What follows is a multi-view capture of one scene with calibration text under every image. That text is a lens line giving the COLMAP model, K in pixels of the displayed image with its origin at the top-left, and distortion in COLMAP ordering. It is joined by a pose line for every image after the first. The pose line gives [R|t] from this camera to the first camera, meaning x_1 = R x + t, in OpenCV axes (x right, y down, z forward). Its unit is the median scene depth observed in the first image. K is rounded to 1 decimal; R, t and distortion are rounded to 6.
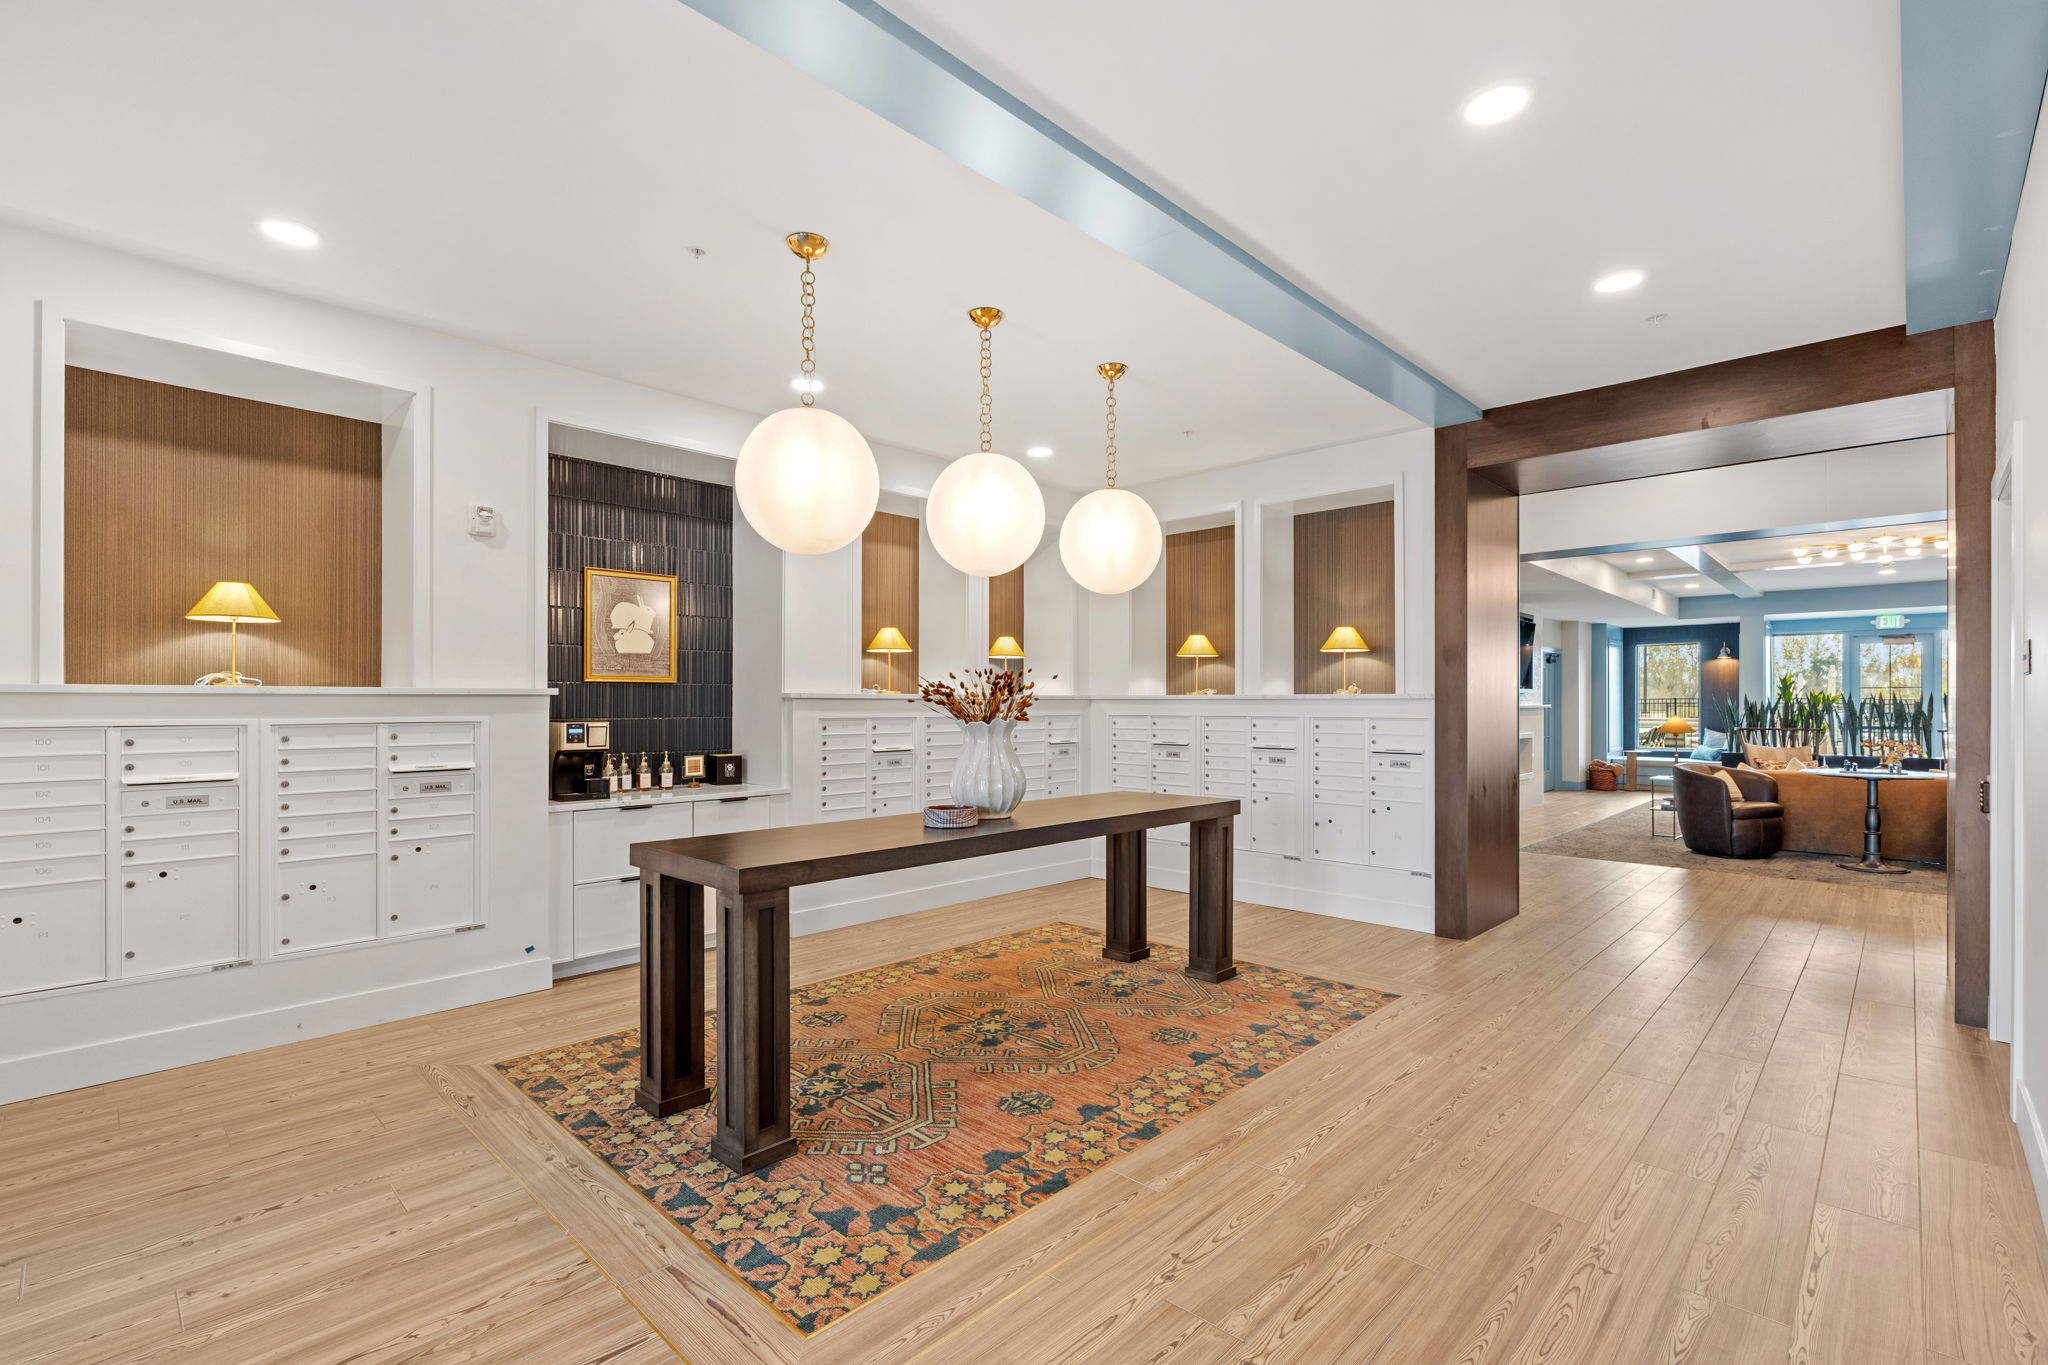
lens RADIAL K [[906.3, 0, 1009.4], [0, 906.3, 696.1], [0, 0, 1]] dist [-0.005720, -0.000068]
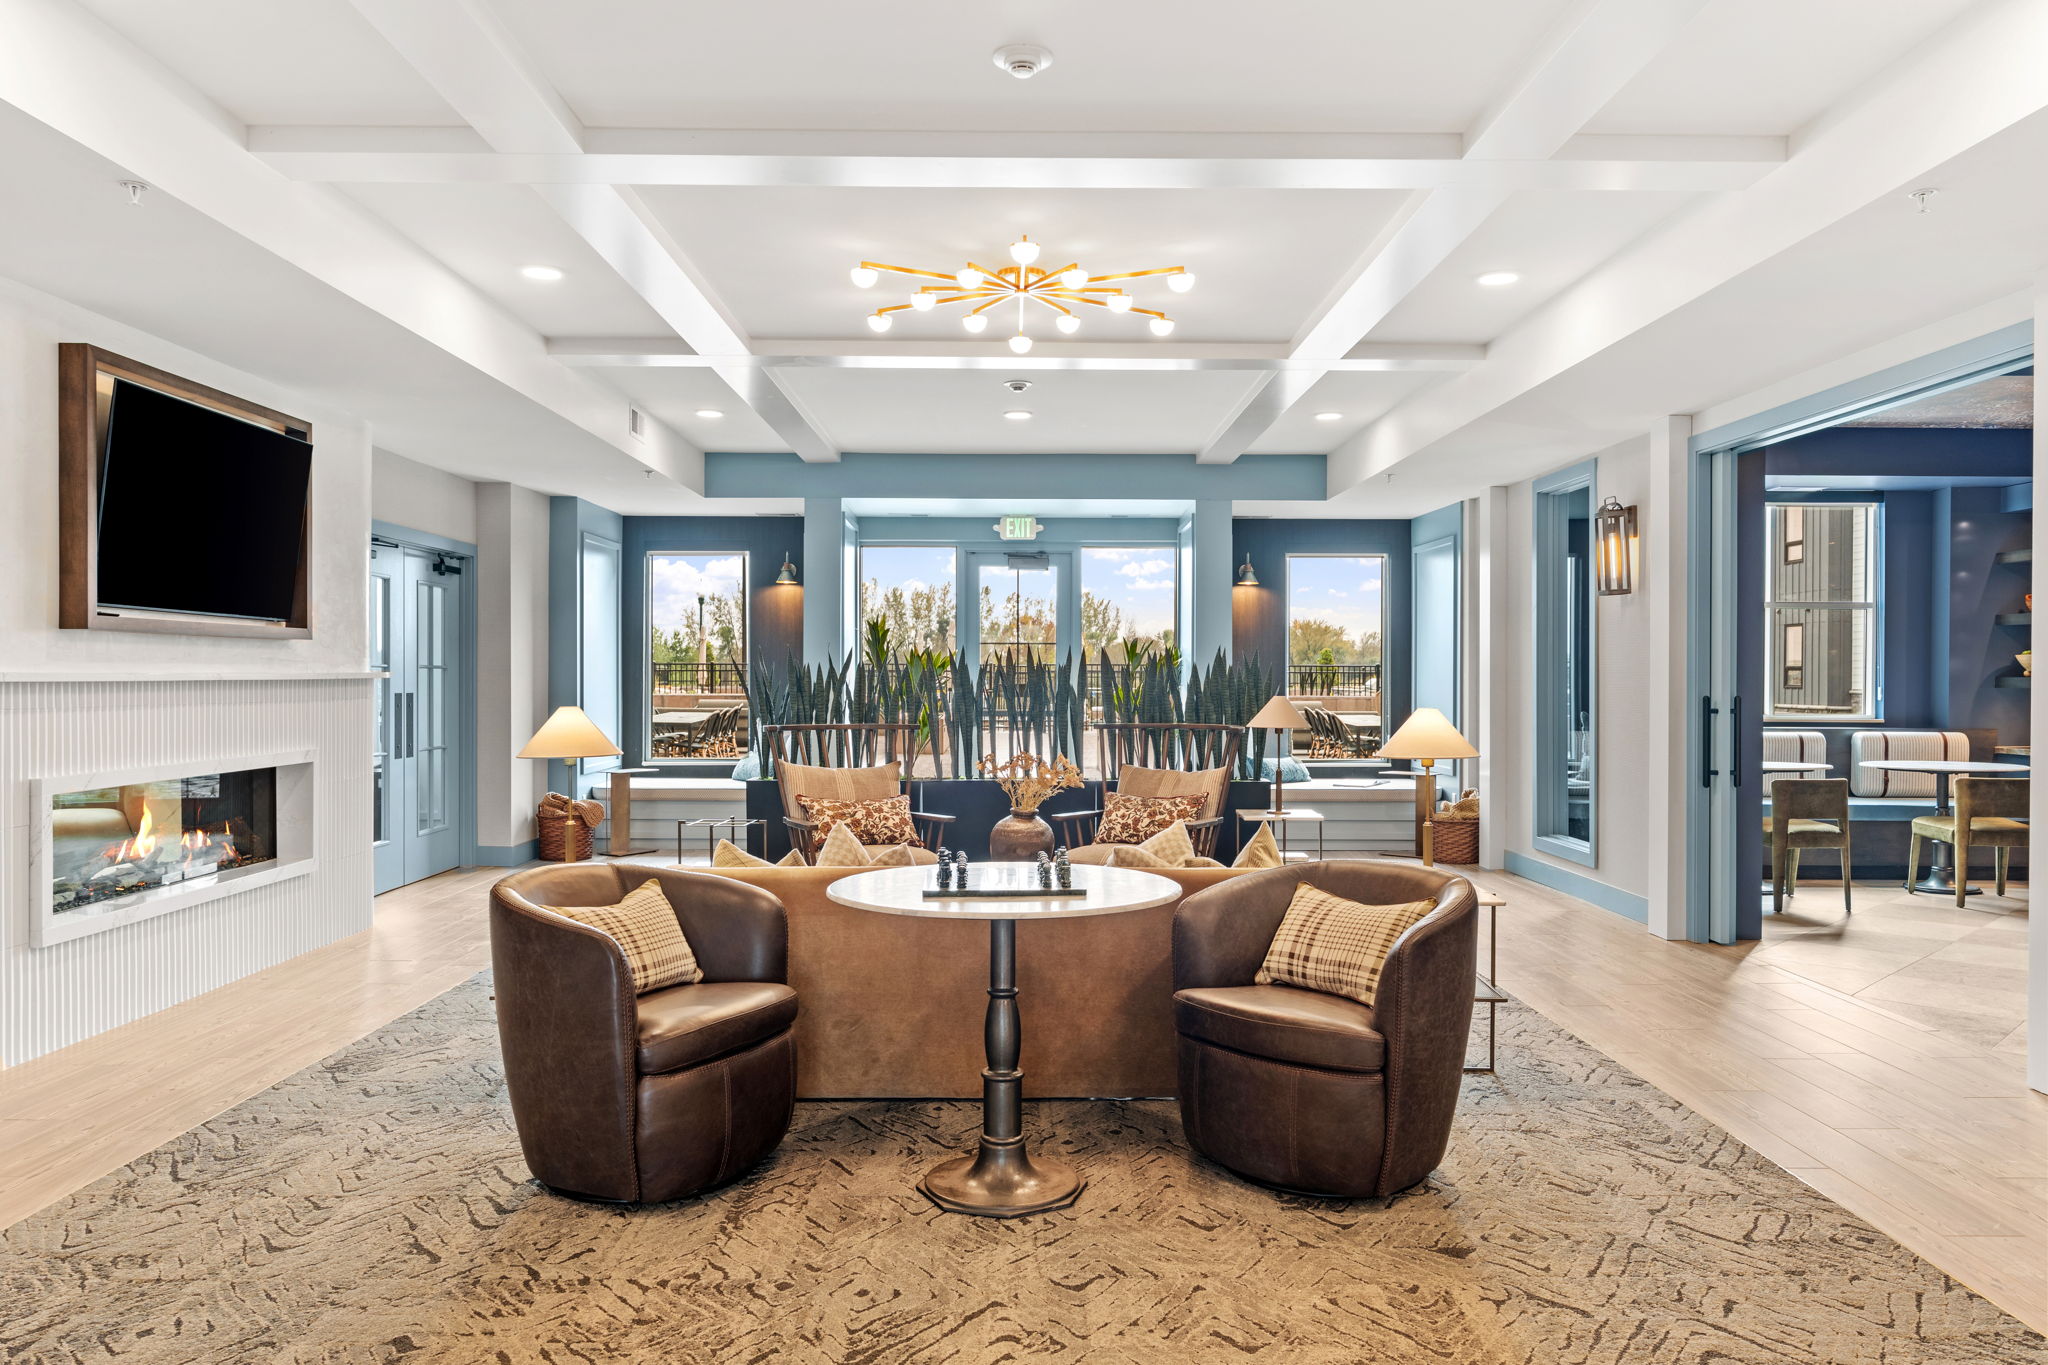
lens RADIAL K [[906.3, 0, 1017.5], [0, 906.3, 677.5], [0, 0, 1]] dist [-0.005720, -0.000068]
pose [[0.700449, -0.004196, 0.713690, 0.553091], [-0.004109, 0.999942, 0.009911, 0.006879], [-0.713691, -0.009875, 0.700391, 0.583084]]
